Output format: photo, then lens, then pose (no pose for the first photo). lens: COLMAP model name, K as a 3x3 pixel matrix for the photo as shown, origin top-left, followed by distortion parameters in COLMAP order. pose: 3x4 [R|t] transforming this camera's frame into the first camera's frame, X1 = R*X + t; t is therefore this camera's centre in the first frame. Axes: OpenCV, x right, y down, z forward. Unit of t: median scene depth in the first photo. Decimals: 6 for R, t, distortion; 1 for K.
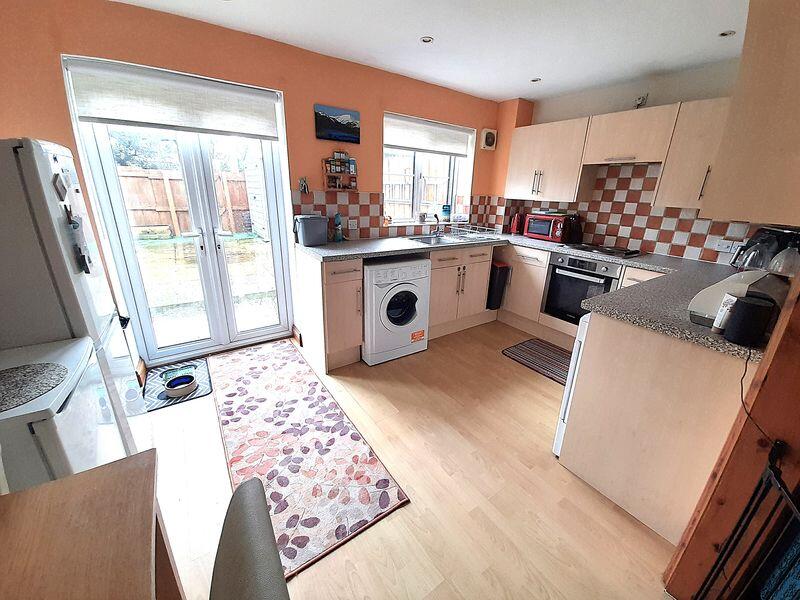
lens RADIAL K [[314.7, 0, 402.3], [0, 314.7, 293.6], [0, 0, 1]] dist [-0.001885, -0.000598]
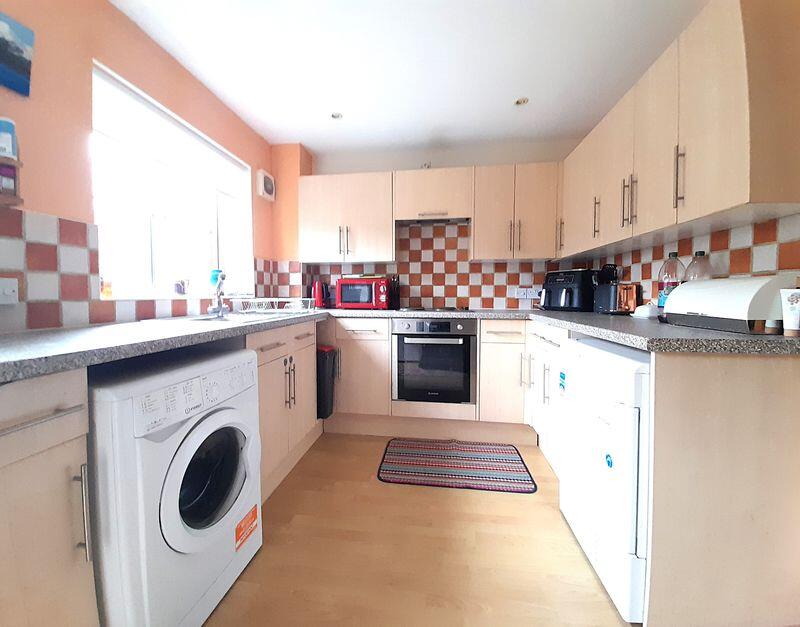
lens RADIAL K [[324.6, 0, 382.0], [0, 324.6, 306.7], [0, 0, 1]] dist [0.015835, -0.015345]
pose [[0.686187, -0.057806, 0.725125, -0.134918], [0.252445, 0.953808, -0.162852, -0.036505], [-0.682216, 0.294801, 0.669084, 0.491299]]
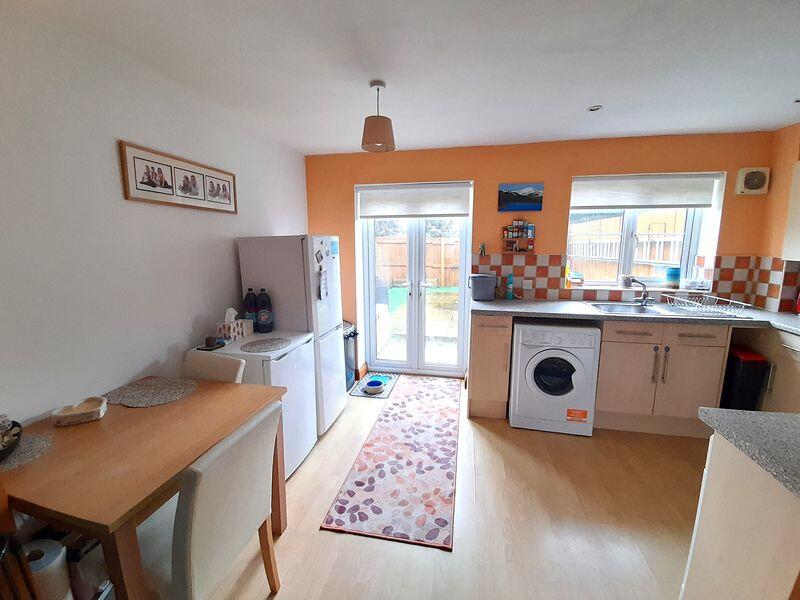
lens RADIAL K [[314.7, 0, 402.3], [0, 314.7, 293.6], [0, 0, 1]] dist [-0.001885, -0.000598]
pose [[0.690322, 0.078170, -0.719267, 0.320516], [-0.204072, 0.974818, -0.089917, -0.014724], [0.694126, 0.208854, 0.688890, 0.009736]]
